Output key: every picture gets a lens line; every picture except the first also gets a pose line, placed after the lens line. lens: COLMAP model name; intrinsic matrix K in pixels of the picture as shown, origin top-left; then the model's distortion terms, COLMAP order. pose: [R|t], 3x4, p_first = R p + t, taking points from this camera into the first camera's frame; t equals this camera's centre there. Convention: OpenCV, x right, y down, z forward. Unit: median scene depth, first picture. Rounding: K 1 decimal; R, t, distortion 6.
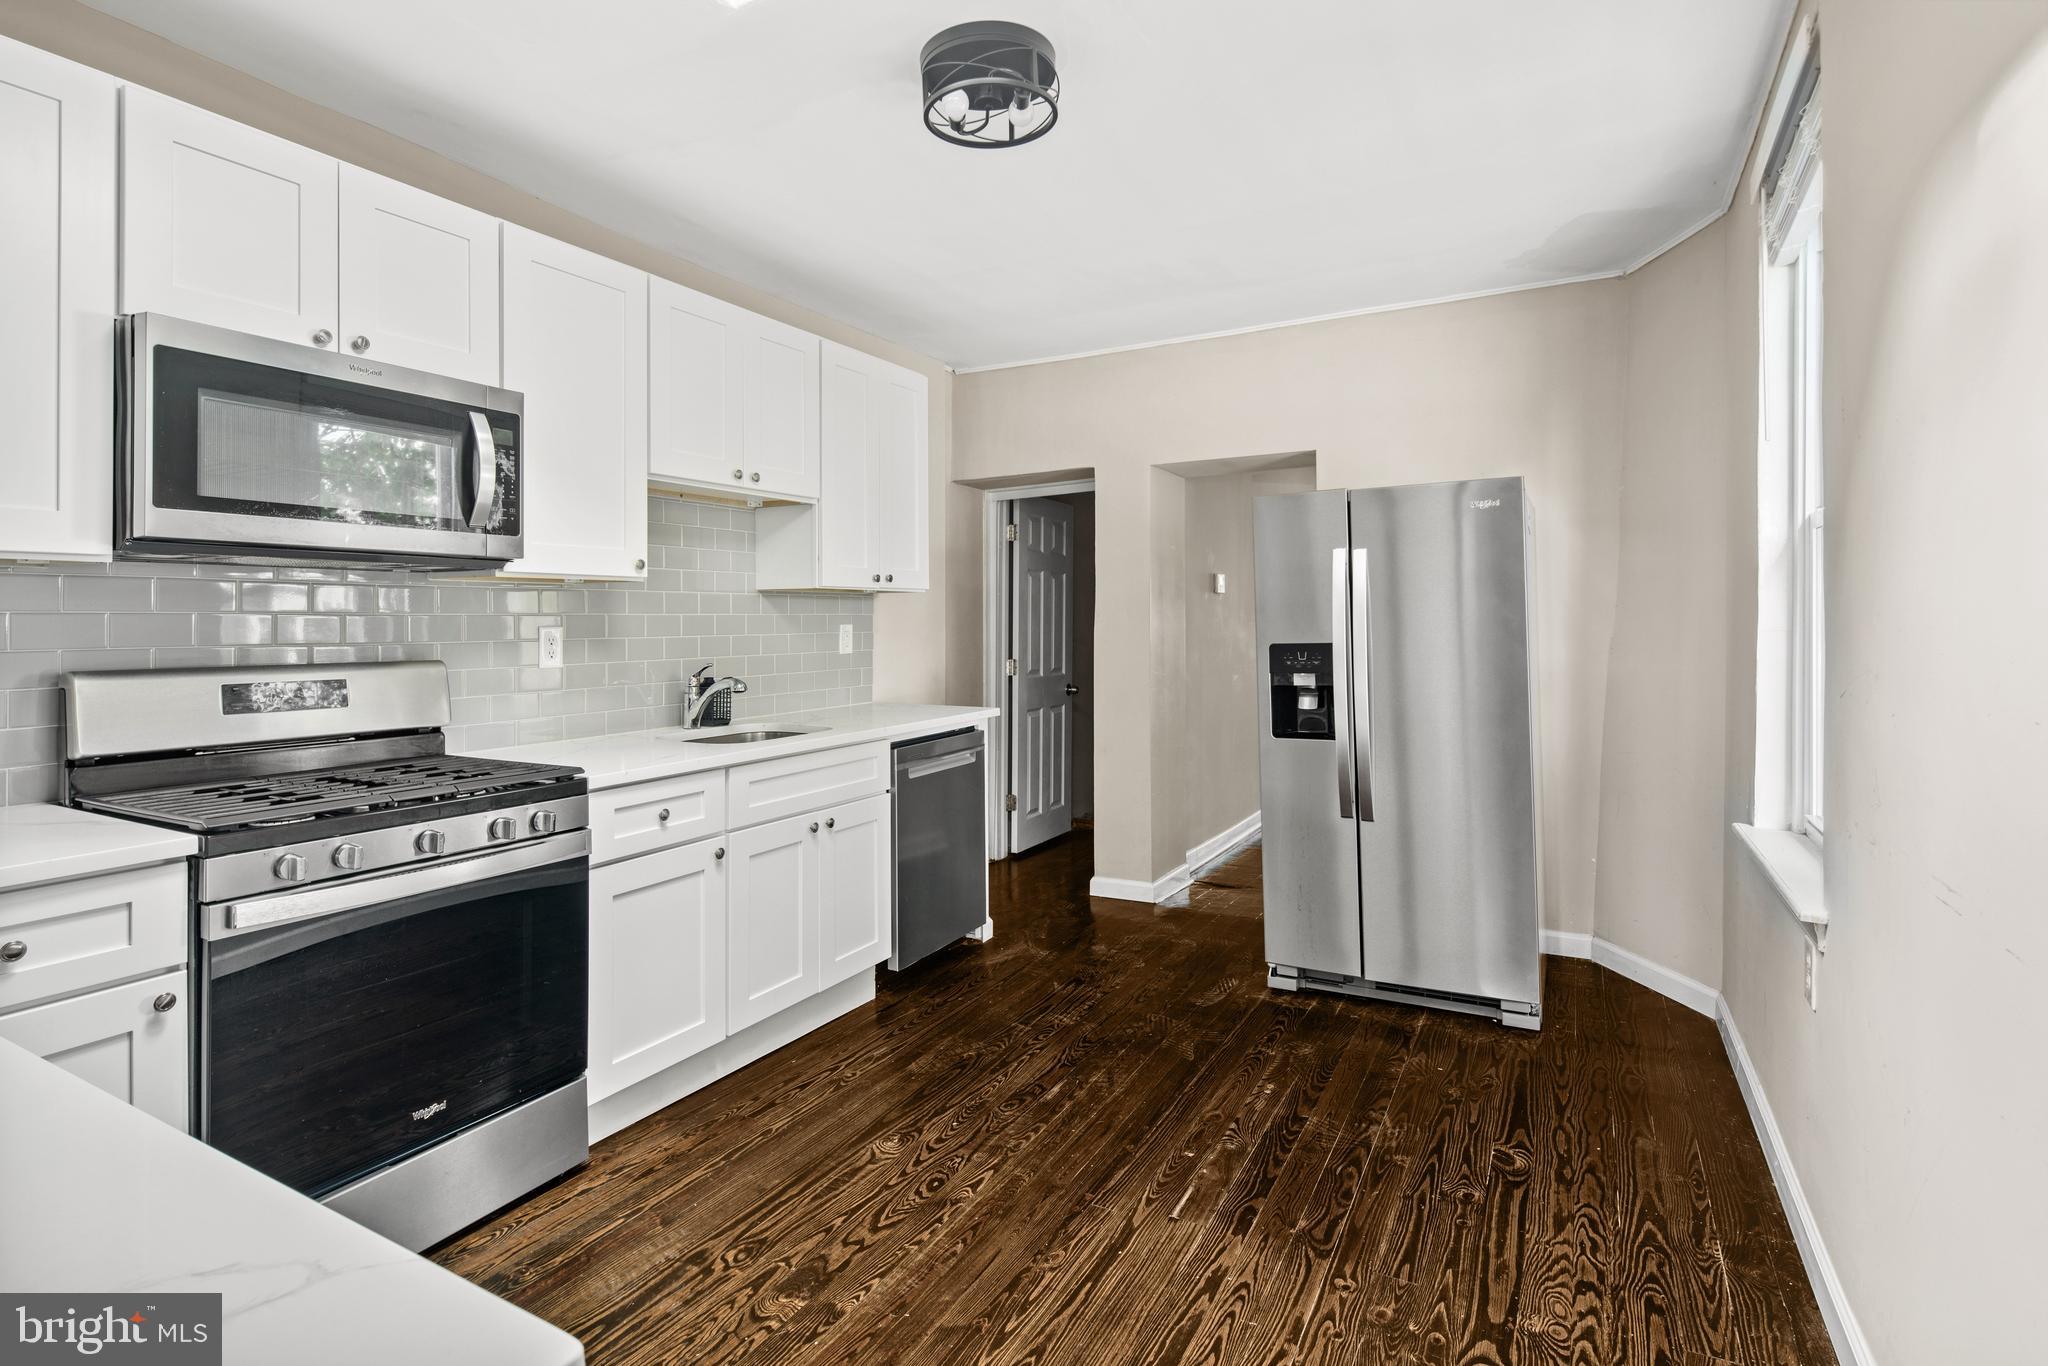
lens RADIAL K [[1002.5, 0, 1016.5], [0, 1002.5, 647.8], [0, 0, 1]] dist [-0.001019, -0.000533]
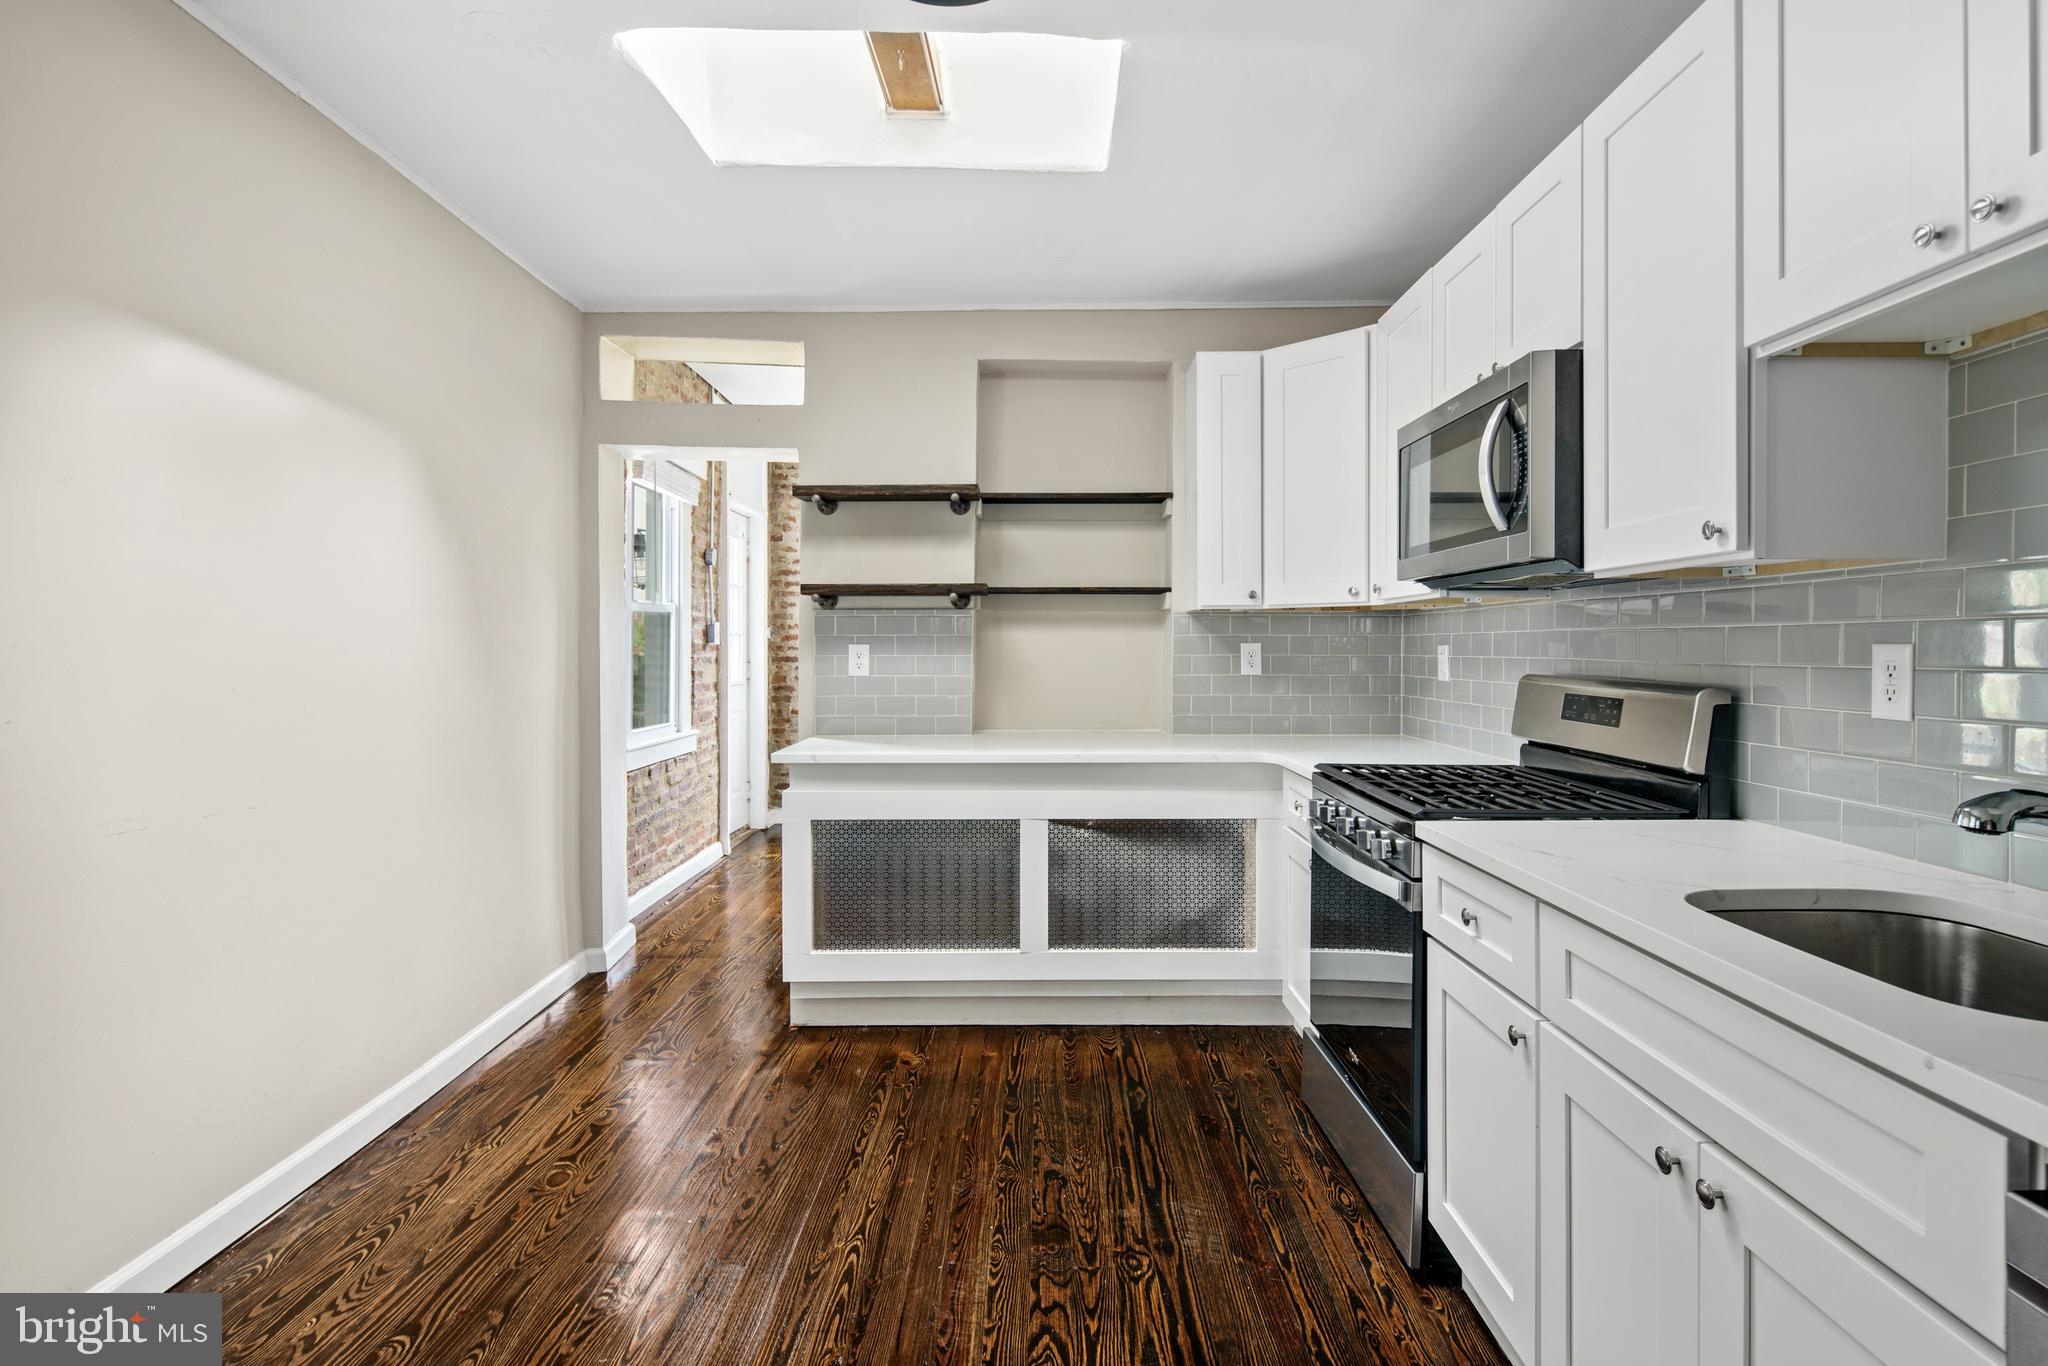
lens RADIAL K [[1018.8, 0, 1041.0], [0, 1018.8, 635.5], [0, 0, 1]] dist [0.006097, -0.005878]
pose [[-0.871653, -0.000625, -0.490124, 0.307433], [-0.009724, 0.999824, 0.016018, -0.042551], [0.490028, 0.018728, -0.871506, 1.802620]]
